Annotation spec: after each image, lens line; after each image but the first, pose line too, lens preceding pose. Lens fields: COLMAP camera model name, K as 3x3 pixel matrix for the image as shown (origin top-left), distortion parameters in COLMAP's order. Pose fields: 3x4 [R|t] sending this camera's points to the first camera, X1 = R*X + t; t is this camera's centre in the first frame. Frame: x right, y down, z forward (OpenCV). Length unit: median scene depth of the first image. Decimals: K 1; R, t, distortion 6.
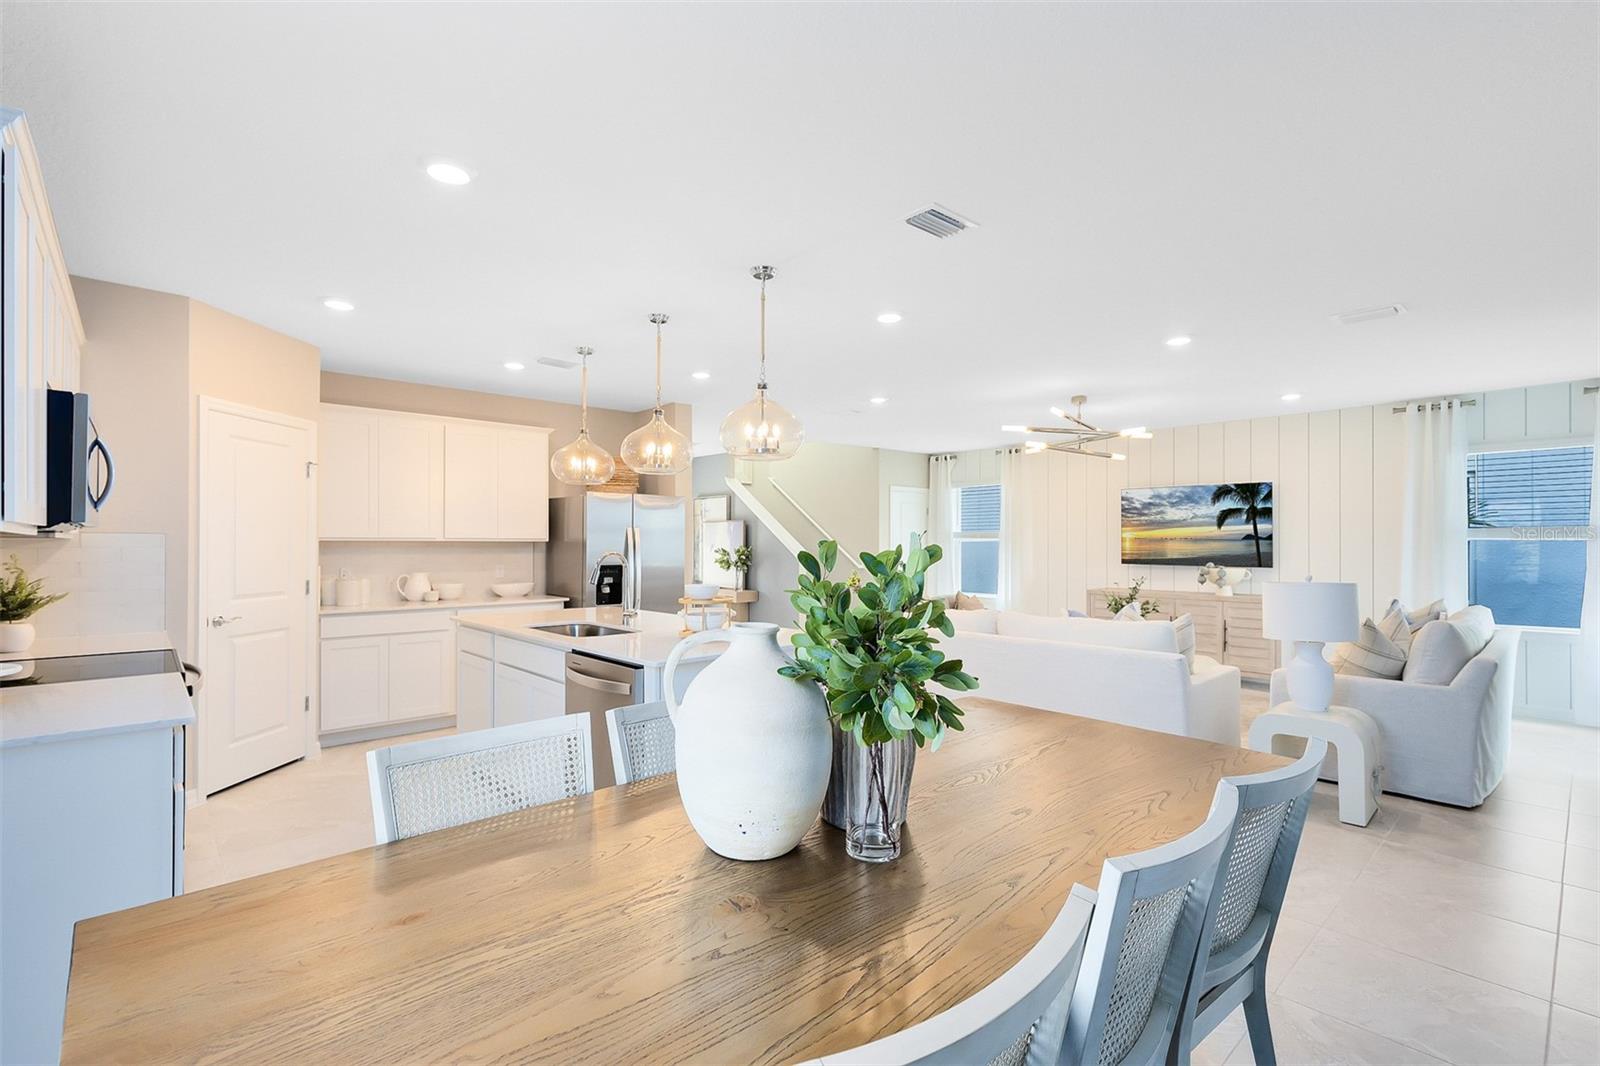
lens RADIAL K [[728.1, 0, 802.8], [0, 728.1, 538.8], [0, 0, 1]] dist [-0.000269, -0.000173]
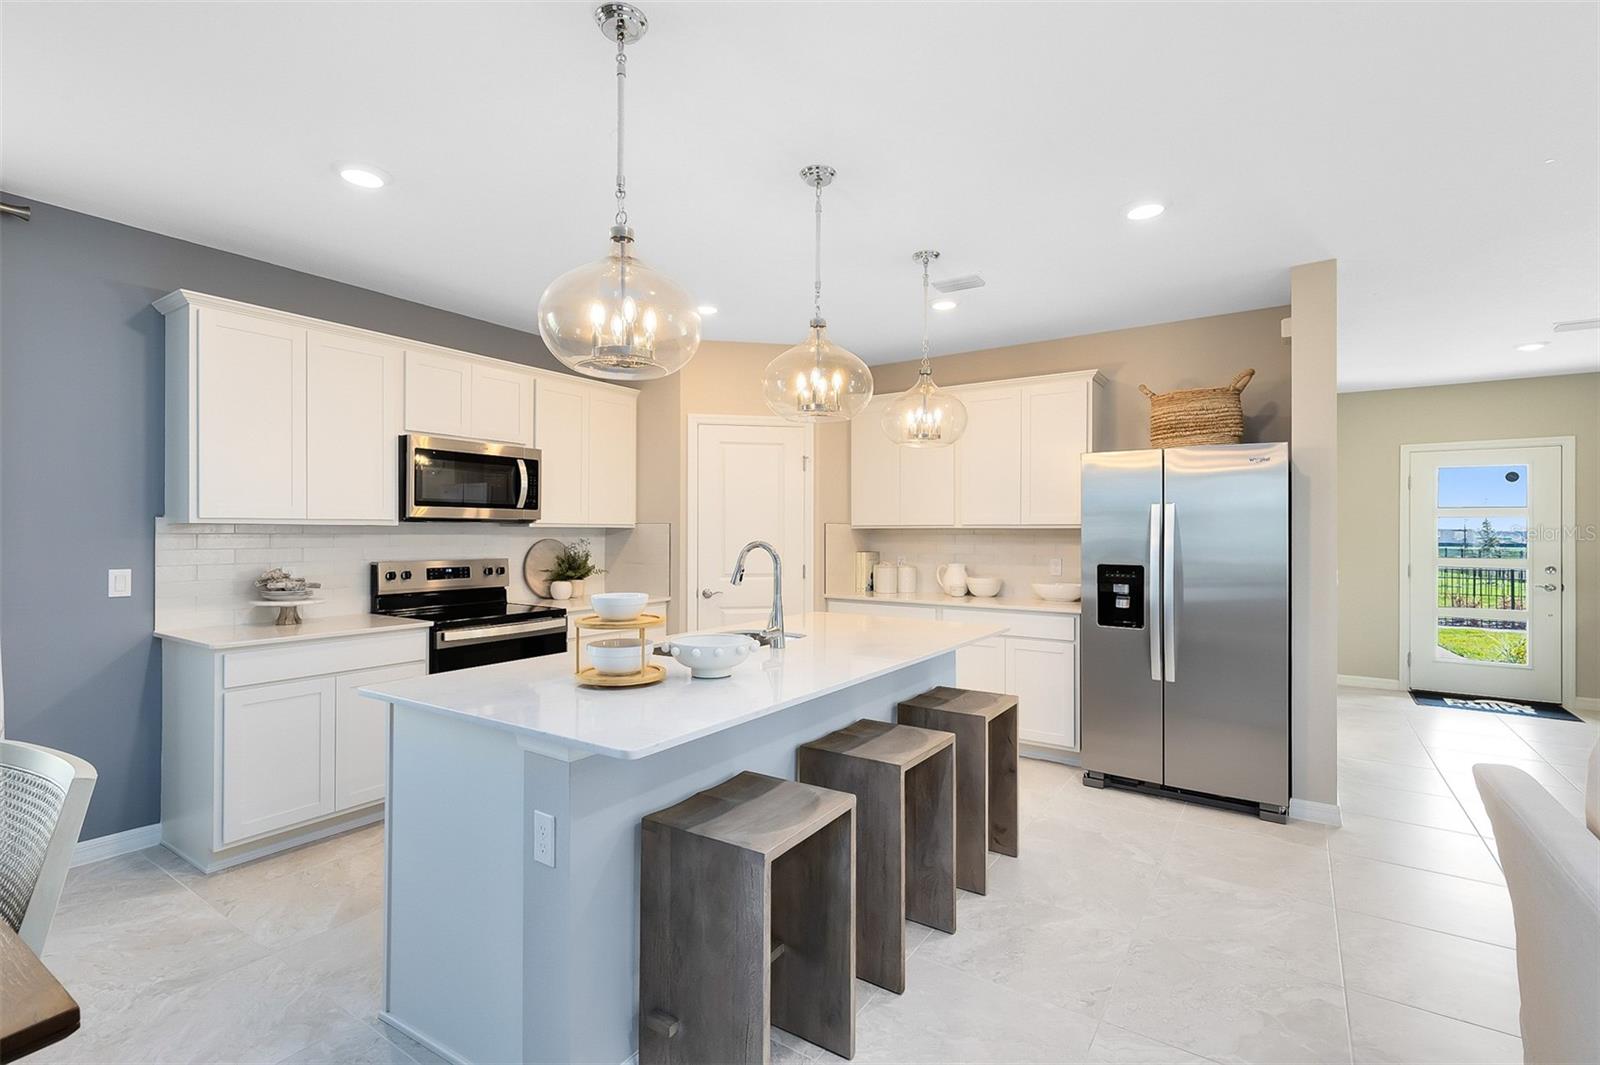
lens RADIAL K [[726.7, 0, 805.1], [0, 726.7, 532.4], [0, 0, 1]] dist [0.003444, -0.000067]
pose [[0.235007, -0.001128, -0.971993, 0.272374], [0.002708, 0.999996, -0.000506, 0.006818], [0.971990, -0.002513, 0.235009, 0.548450]]
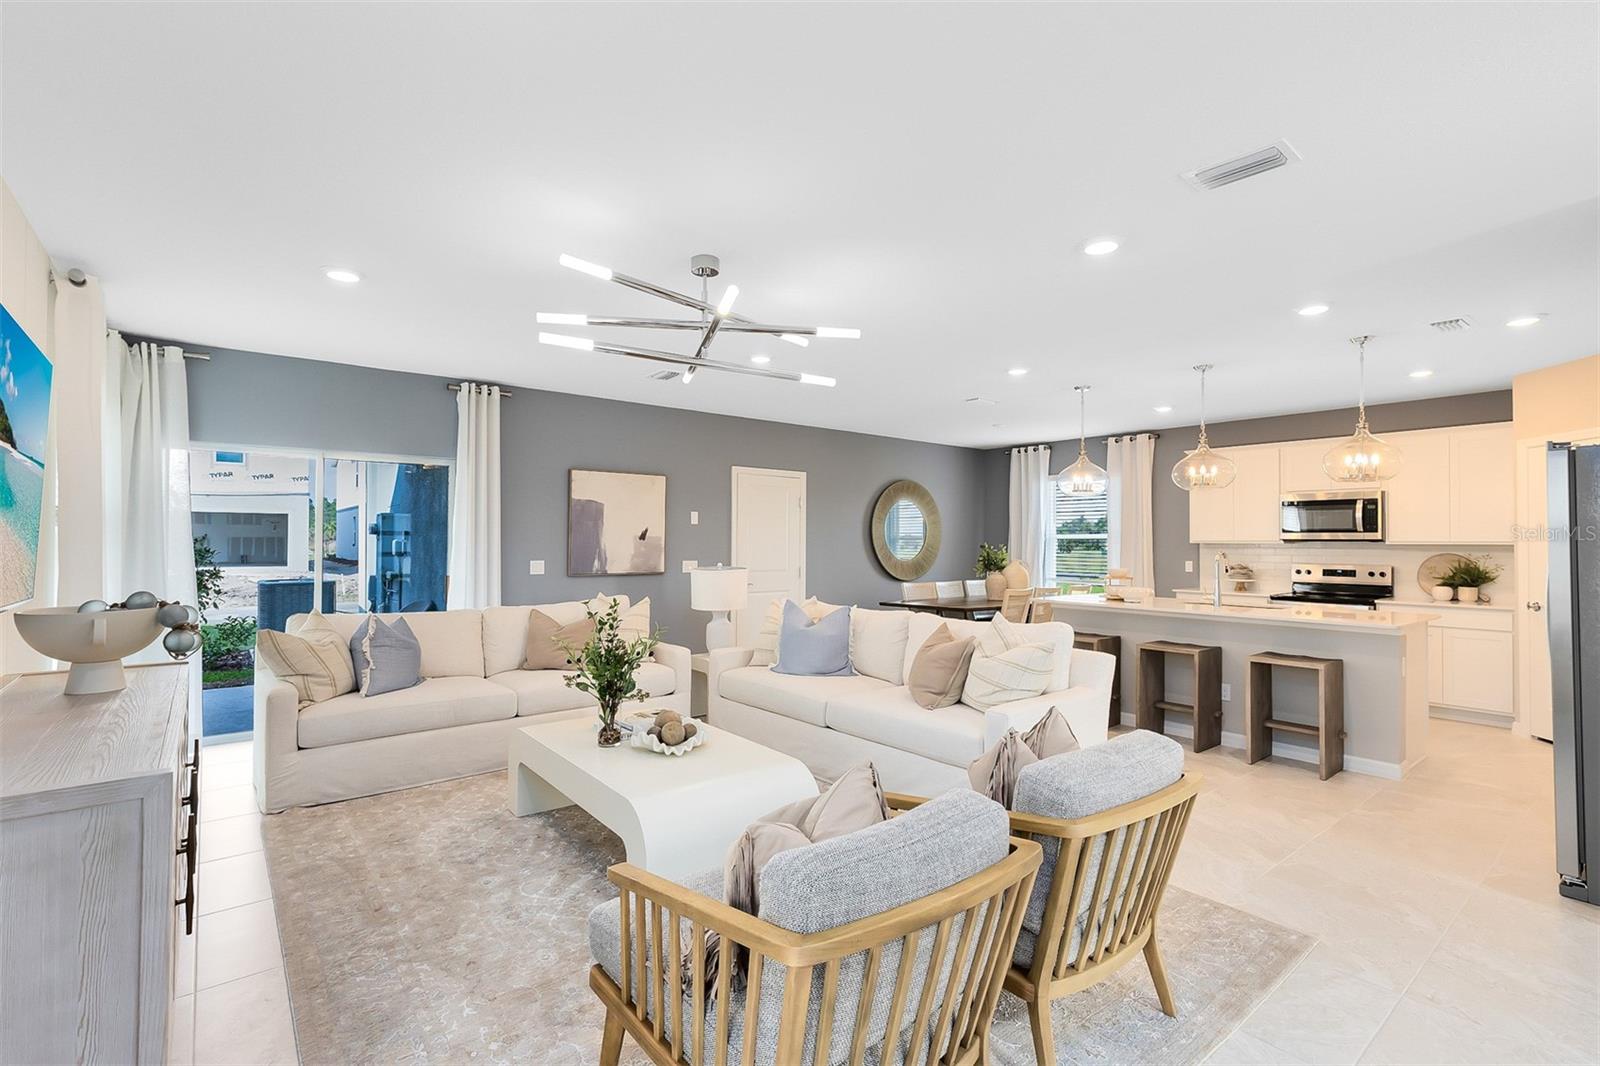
lens RADIAL K [[726.7, 0, 805.1], [0, 726.7, 532.9], [0, 0, 1]] dist [0.003444, -0.000067]
pose [[-0.998053, -0.006111, 0.062075, 0.272749], [-0.007314, 0.999790, -0.019161, 0.009609], [-0.061945, -0.019578, -0.997888, 1.413024]]
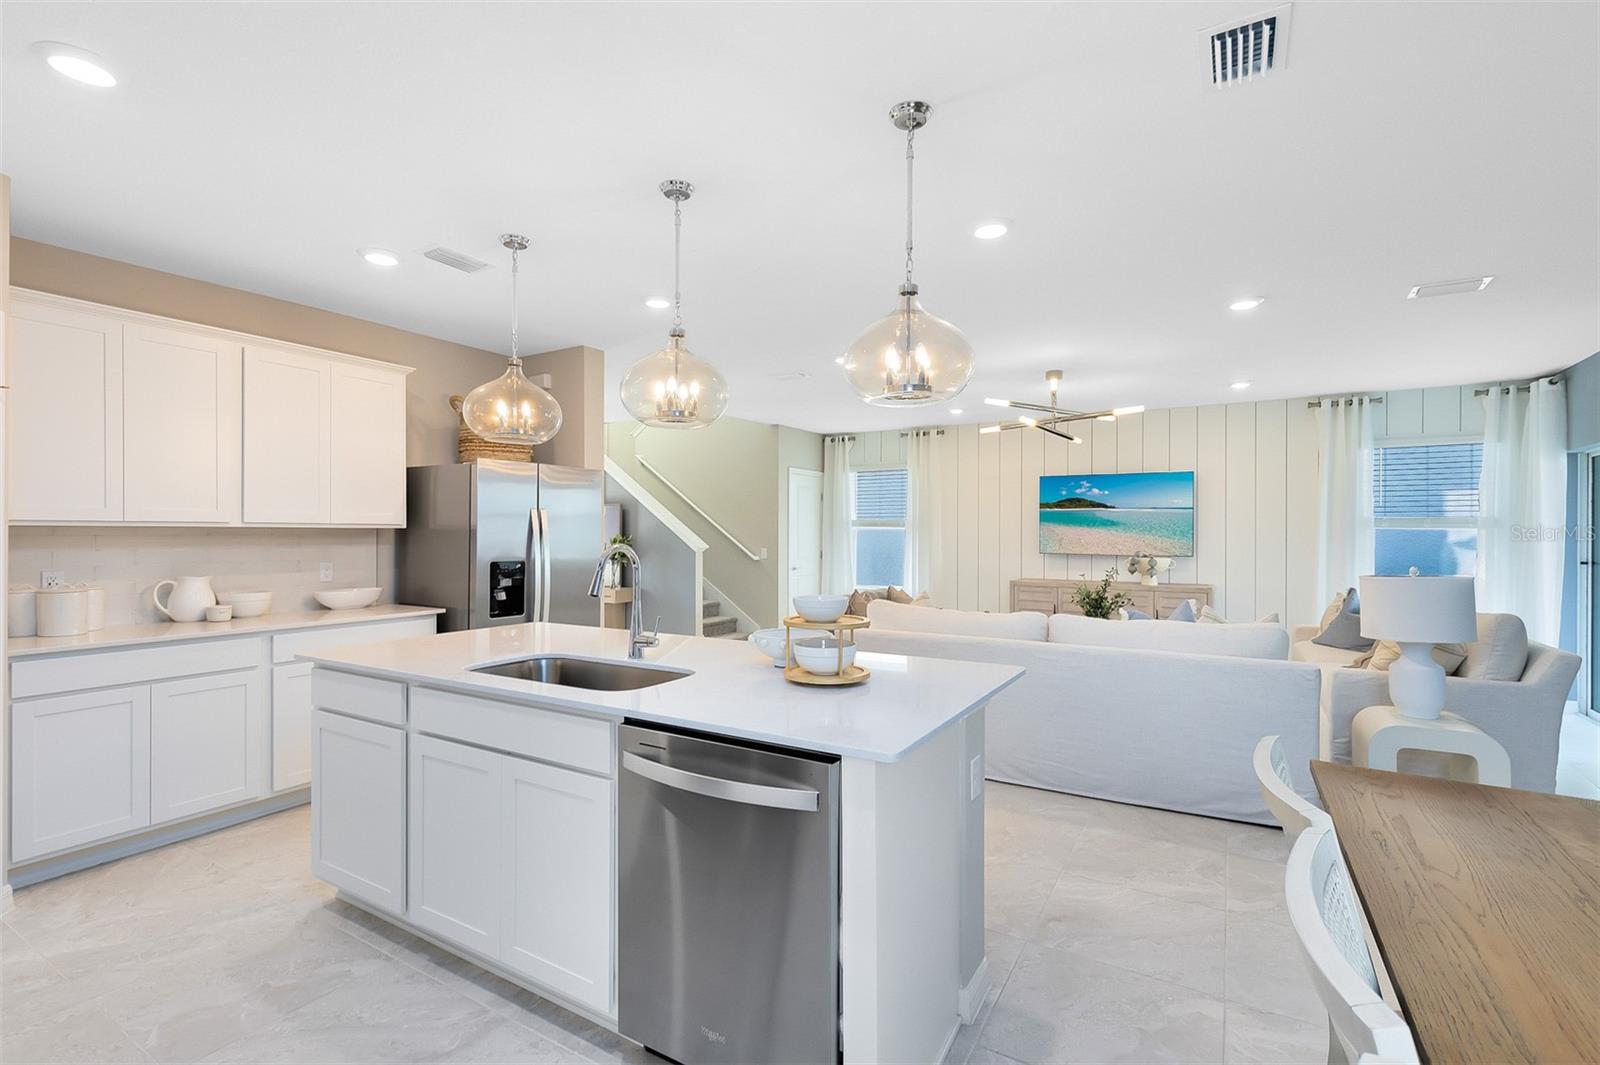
lens RADIAL K [[726.7, 0, 805.1], [0, 726.7, 532.4], [0, 0, 1]] dist [0.003444, -0.000067]
pose [[0.958607, 0.001794, 0.284728, -0.177725], [-0.003757, 0.999973, 0.006348, 0.001575], [-0.284708, -0.007155, 0.958587, 0.215478]]
